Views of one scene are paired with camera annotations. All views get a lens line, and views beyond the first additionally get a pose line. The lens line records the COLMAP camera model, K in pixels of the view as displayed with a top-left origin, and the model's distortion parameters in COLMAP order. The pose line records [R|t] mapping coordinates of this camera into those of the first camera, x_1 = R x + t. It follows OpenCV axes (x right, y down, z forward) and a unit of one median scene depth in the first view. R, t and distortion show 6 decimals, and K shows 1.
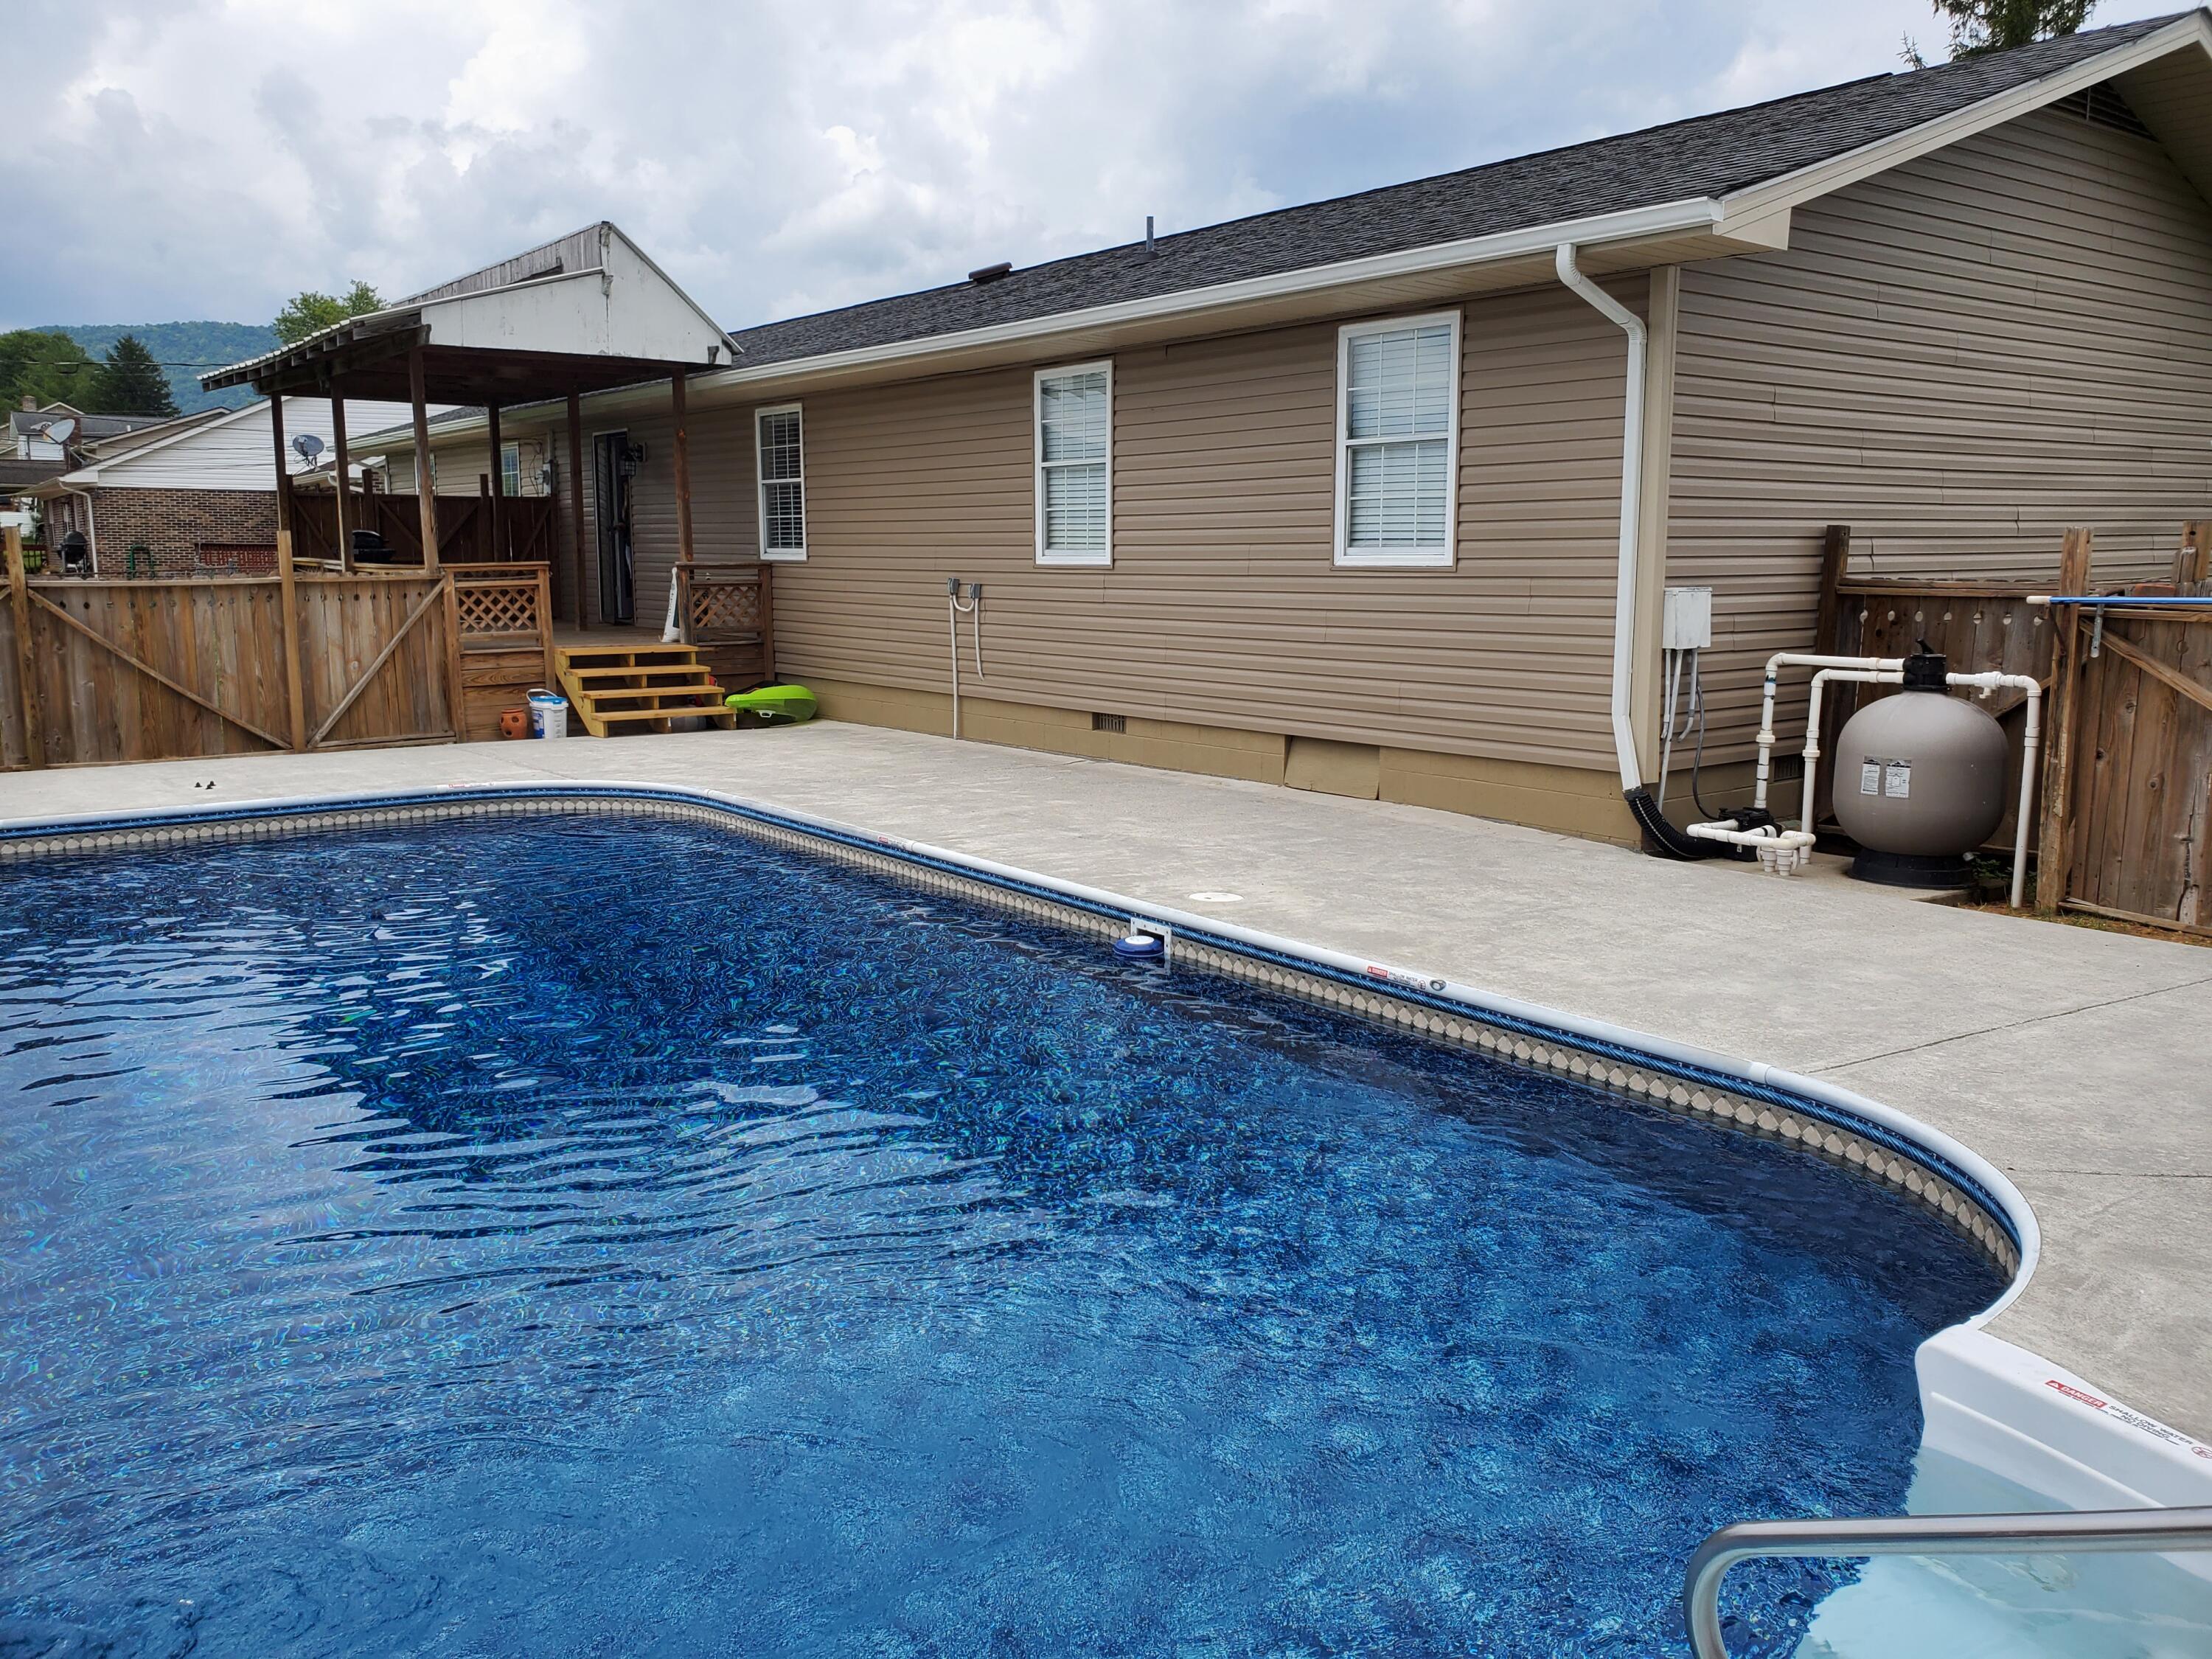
lens RADIAL K [[1702.5, 0, 1106.0], [0, 1702.5, 829.5], [0, 0, 1]] dist [0.095502, -0.144478]
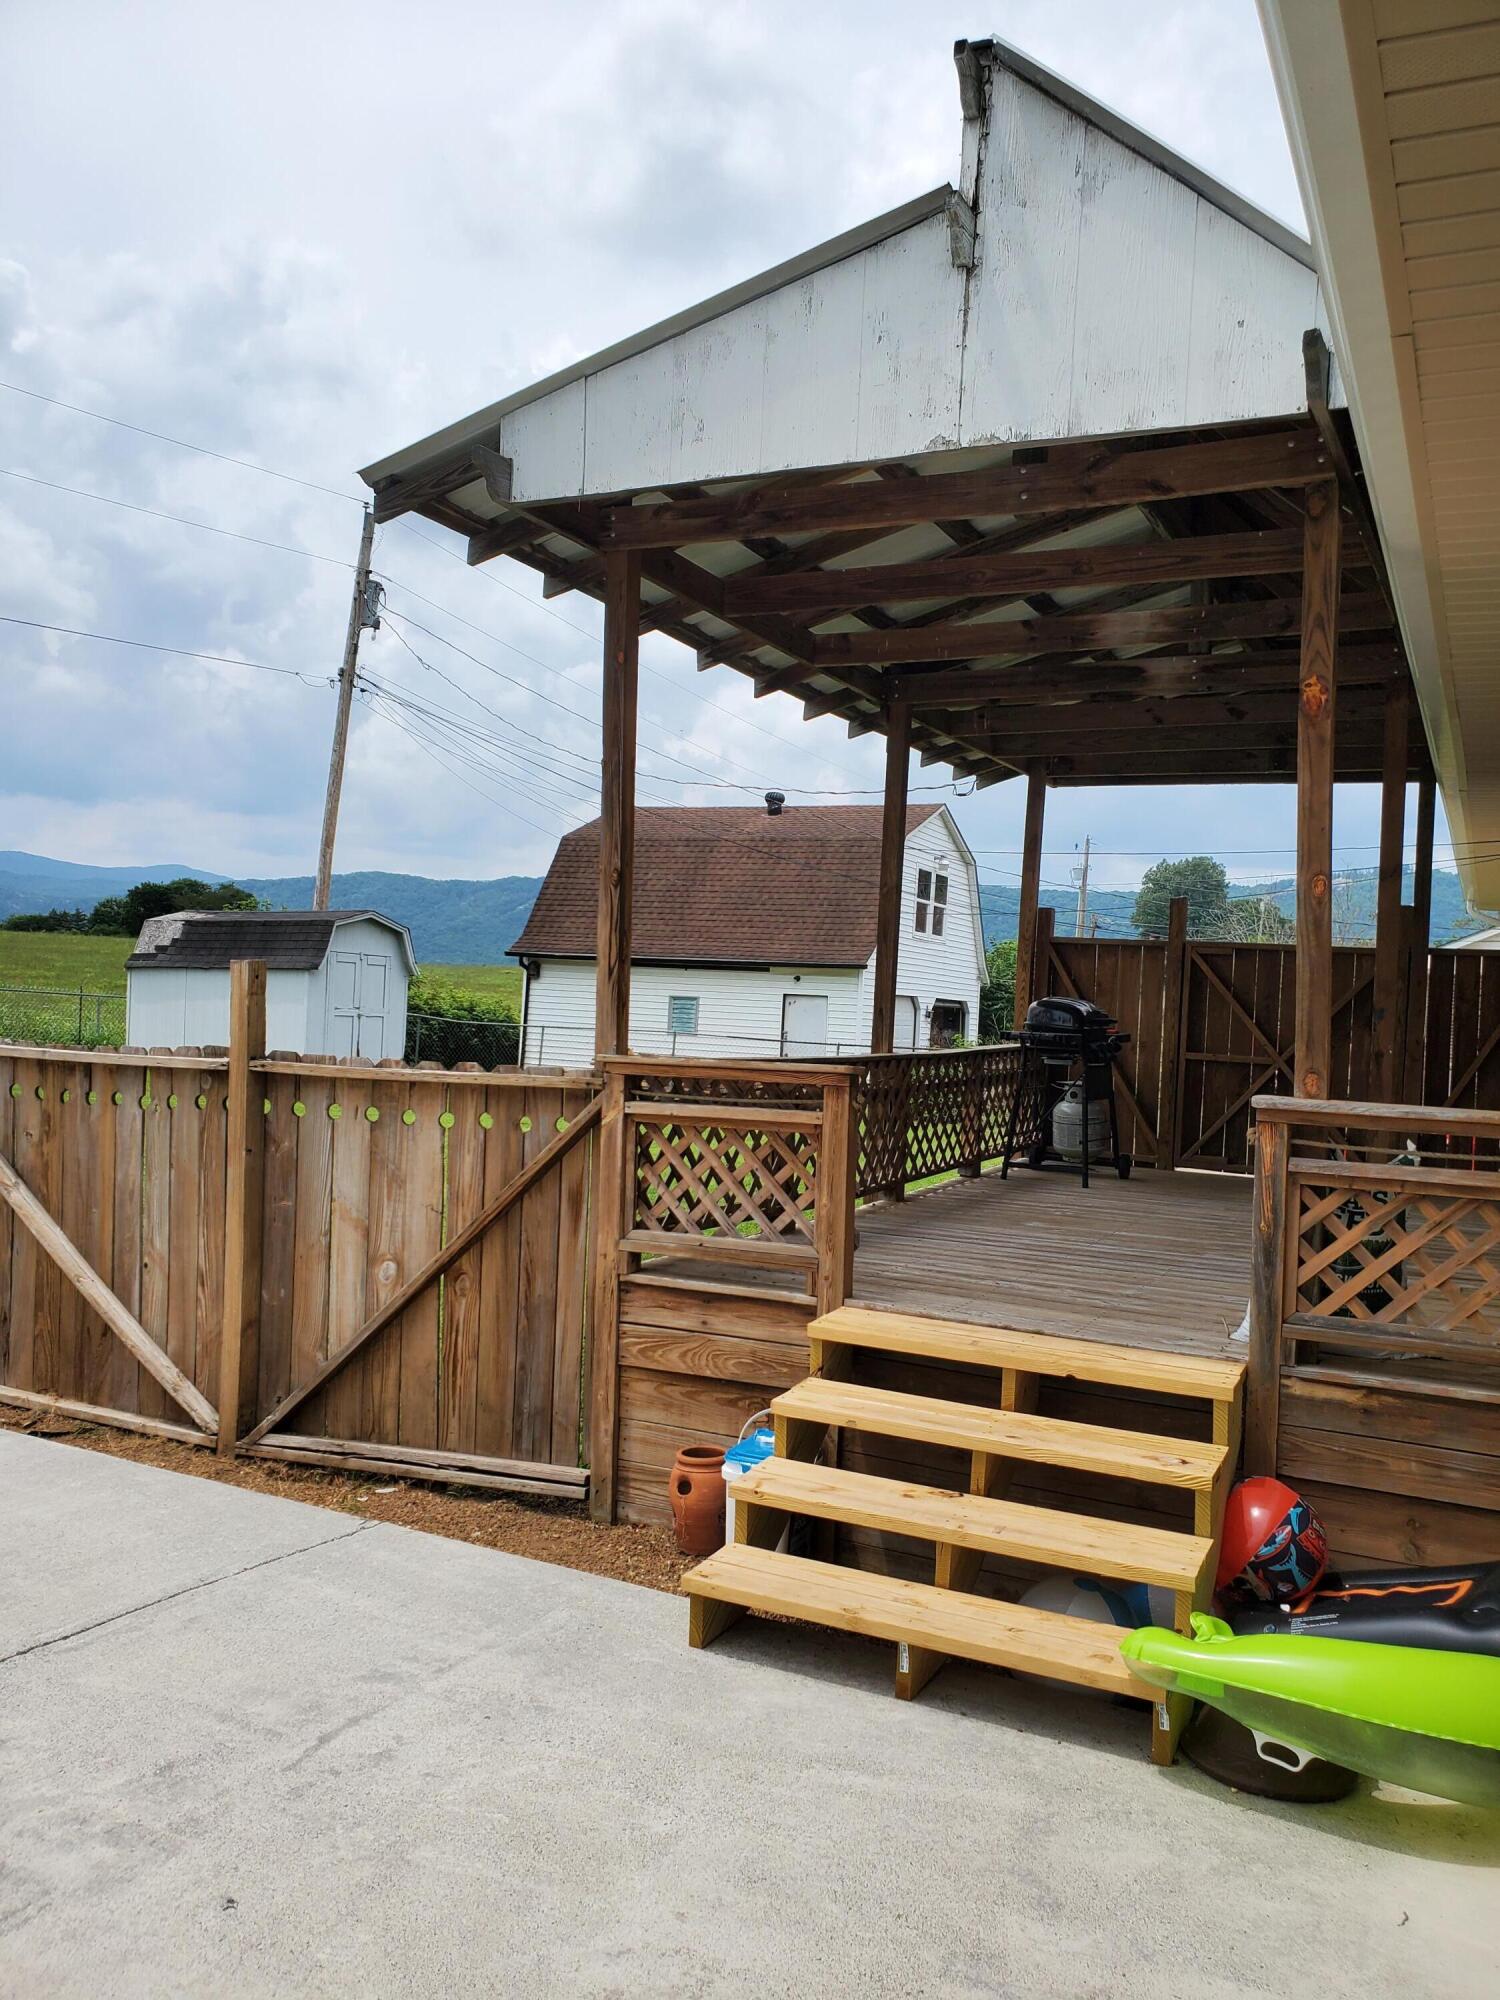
lens RADIAL K [[1539.3, 0, 750.0], [0, 1539.3, 1000.0], [0, 0, 1]] dist [0.095502, -0.144478]
pose [[0.437582, 0.025249, -0.898824, -0.044972], [-0.198586, 0.977636, -0.069216, -0.152848], [0.876975, 0.208781, 0.432810, 0.895046]]
